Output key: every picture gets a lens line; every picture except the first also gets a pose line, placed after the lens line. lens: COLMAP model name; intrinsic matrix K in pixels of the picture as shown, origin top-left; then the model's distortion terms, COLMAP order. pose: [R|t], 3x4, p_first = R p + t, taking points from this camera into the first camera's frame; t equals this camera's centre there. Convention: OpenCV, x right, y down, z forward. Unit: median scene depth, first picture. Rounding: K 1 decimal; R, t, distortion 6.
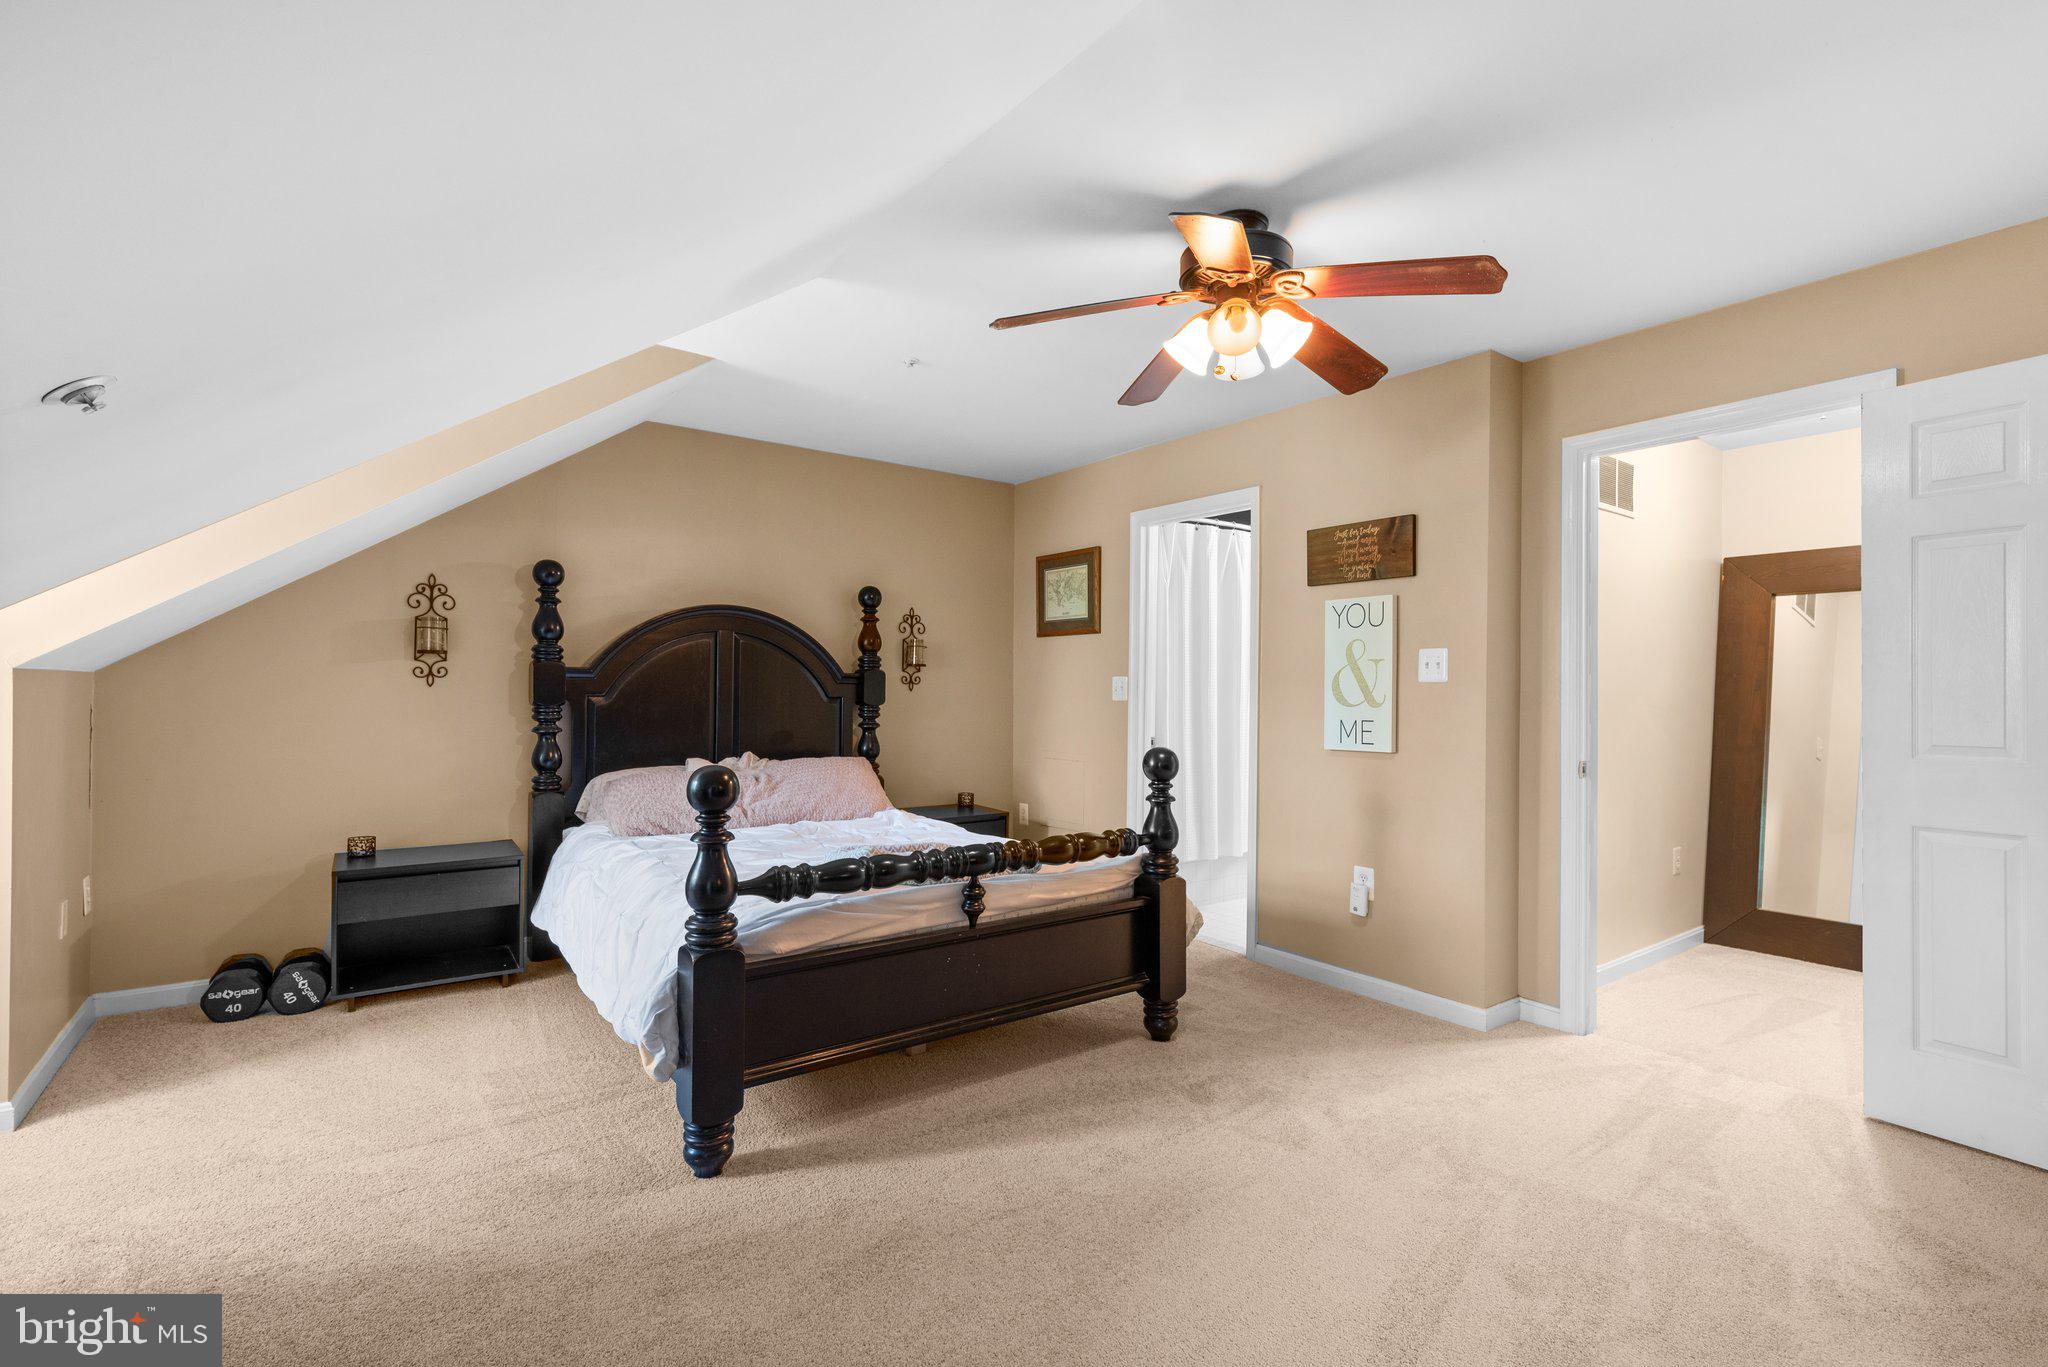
lens RADIAL K [[921.9, 0, 1020.6], [0, 921.9, 693.3], [0, 0, 1]] dist [0.002828, -0.000439]
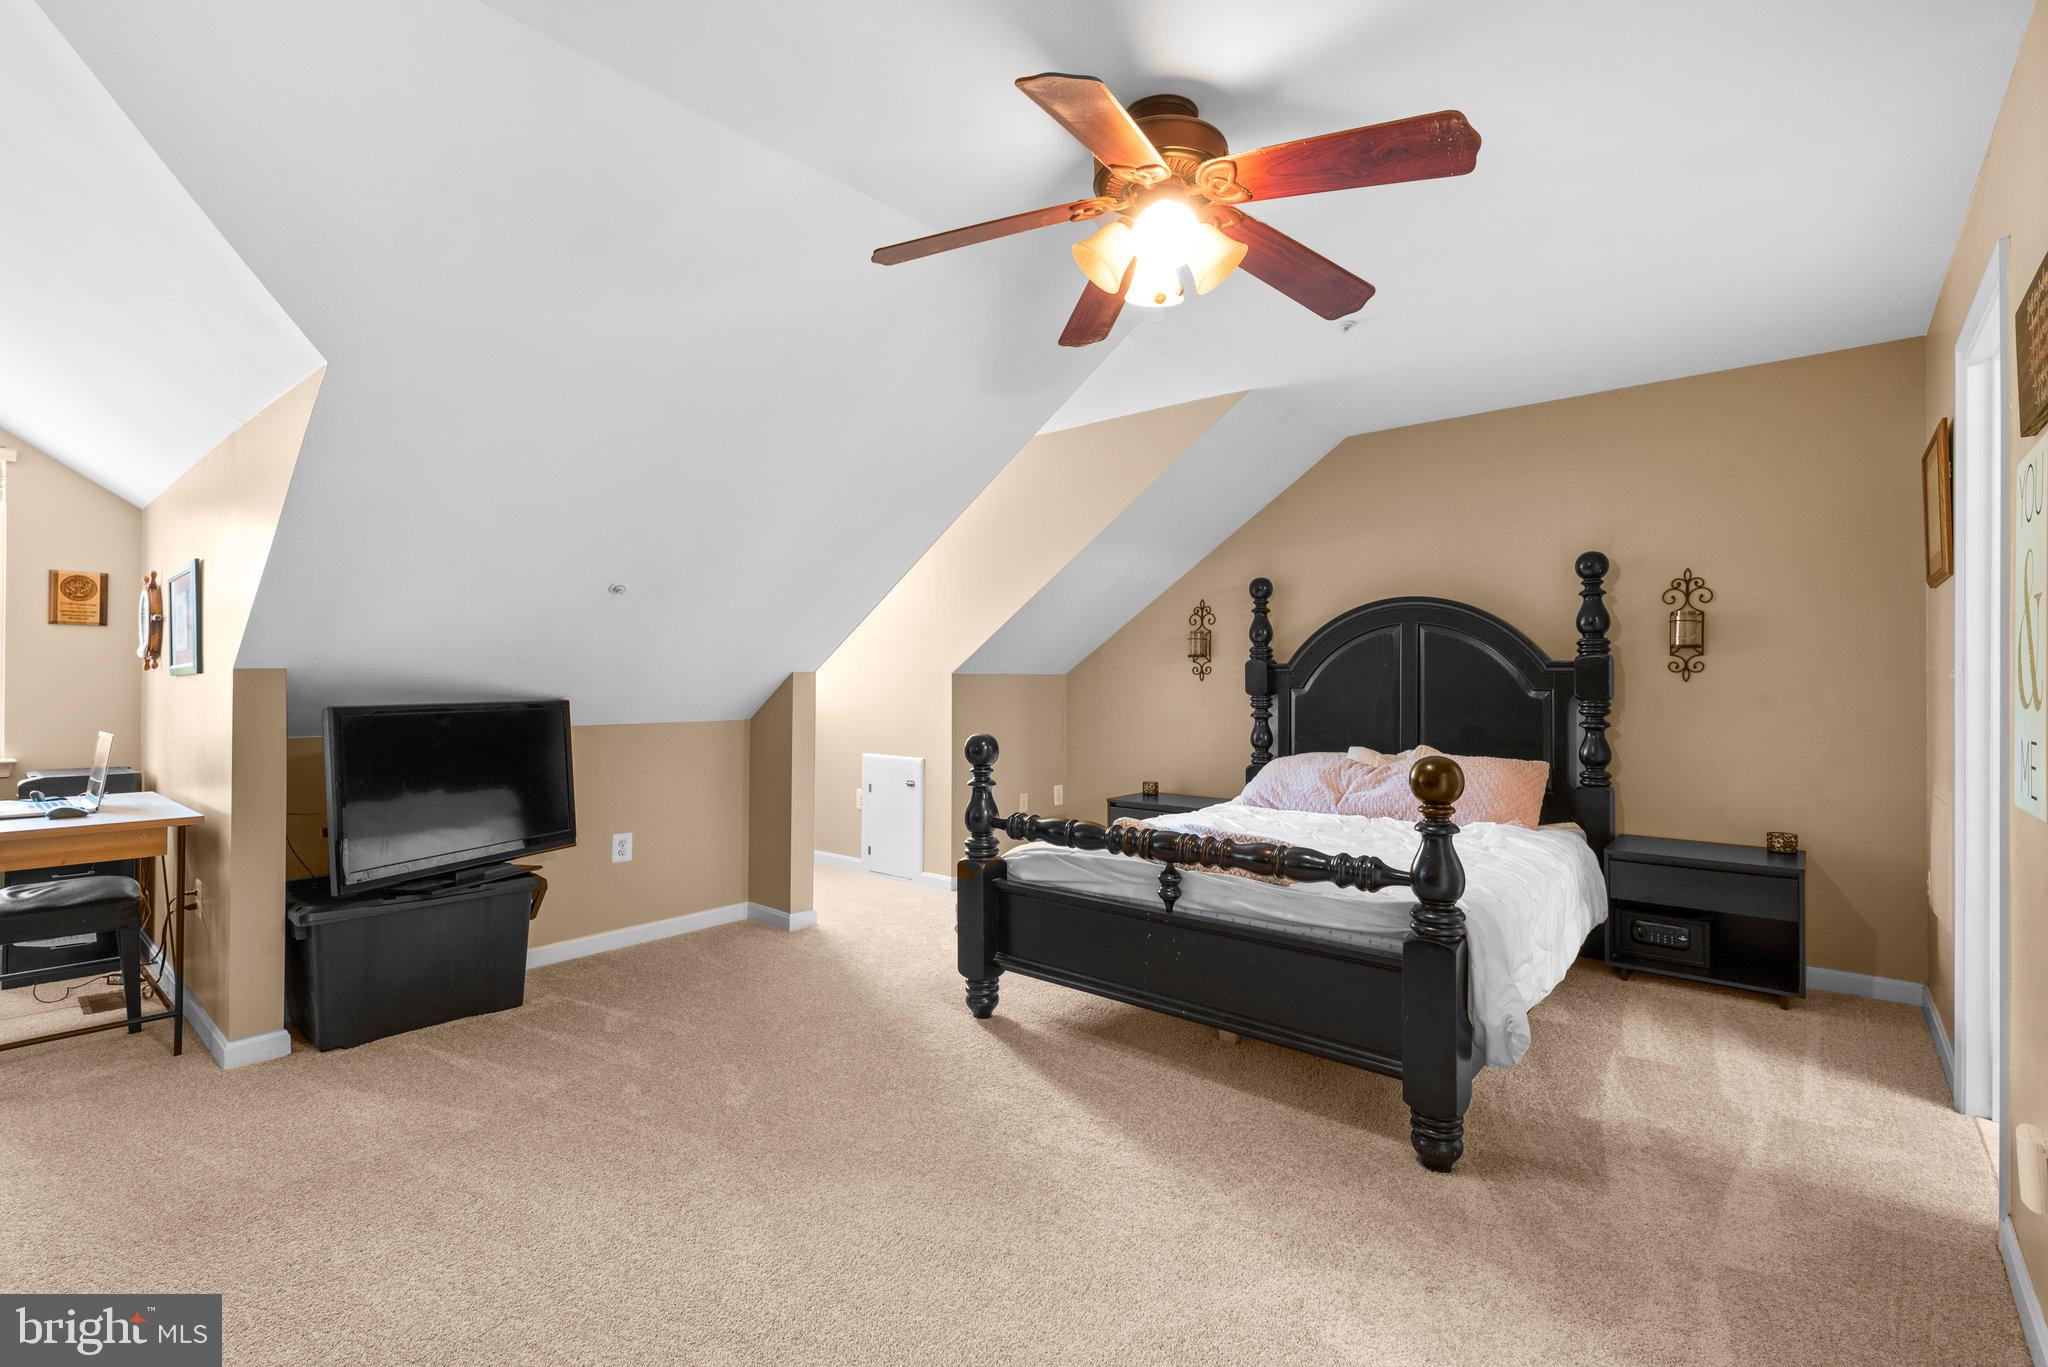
lens RADIAL K [[932.0, 0, 1076.7], [0, 932.0, 682.7], [0, 0, 1]] dist [-0.007969, 0.000010]
pose [[0.245452, -0.007329, -0.969381, 0.663046], [-0.000249, 0.999971, -0.007623, 0.006097], [0.969409, 0.002113, 0.245443, 0.468311]]
